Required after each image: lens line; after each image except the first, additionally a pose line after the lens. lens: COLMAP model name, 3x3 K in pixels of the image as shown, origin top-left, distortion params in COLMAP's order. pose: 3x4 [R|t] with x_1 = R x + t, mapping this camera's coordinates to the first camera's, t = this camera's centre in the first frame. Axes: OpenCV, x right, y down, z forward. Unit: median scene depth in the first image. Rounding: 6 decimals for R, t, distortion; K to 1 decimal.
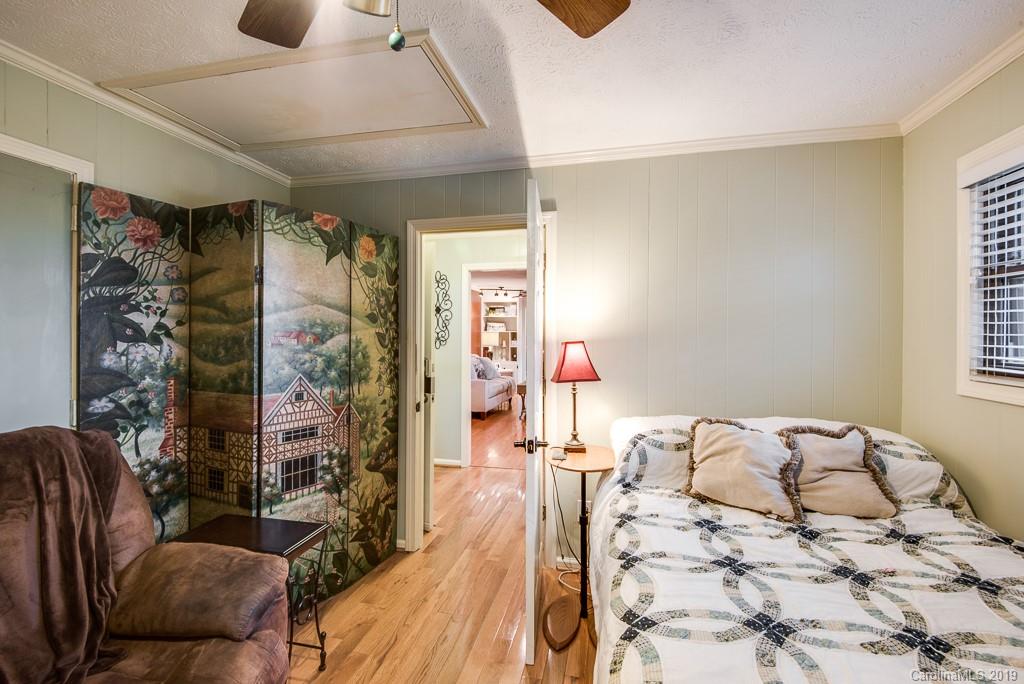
lens RADIAL K [[463.3, 0, 510.5], [0, 463.3, 337.2], [0, 0, 1]] dist [0.000012, 0.000000]
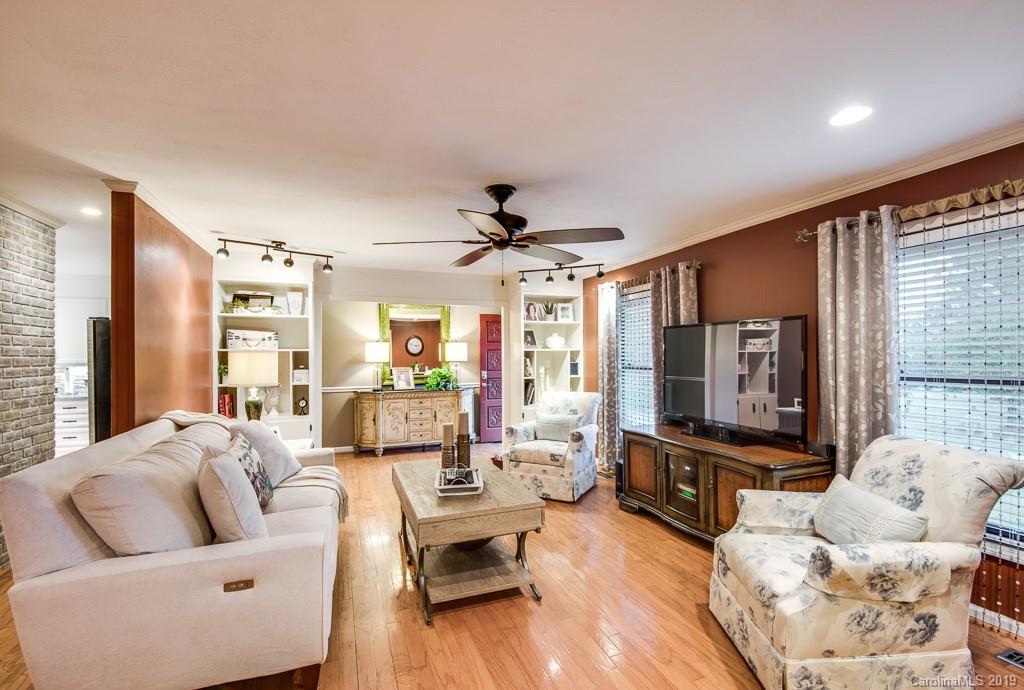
lens RADIAL K [[469.1, 0, 512.7], [0, 469.1, 350.0], [0, 0, 1]] dist [-0.000290, -0.000024]
pose [[0.830776, -0.007146, 0.556561, -0.073826], [0.016112, 0.999807, -0.011214, -0.003662], [-0.556374, 0.018284, 0.830731, 0.496248]]
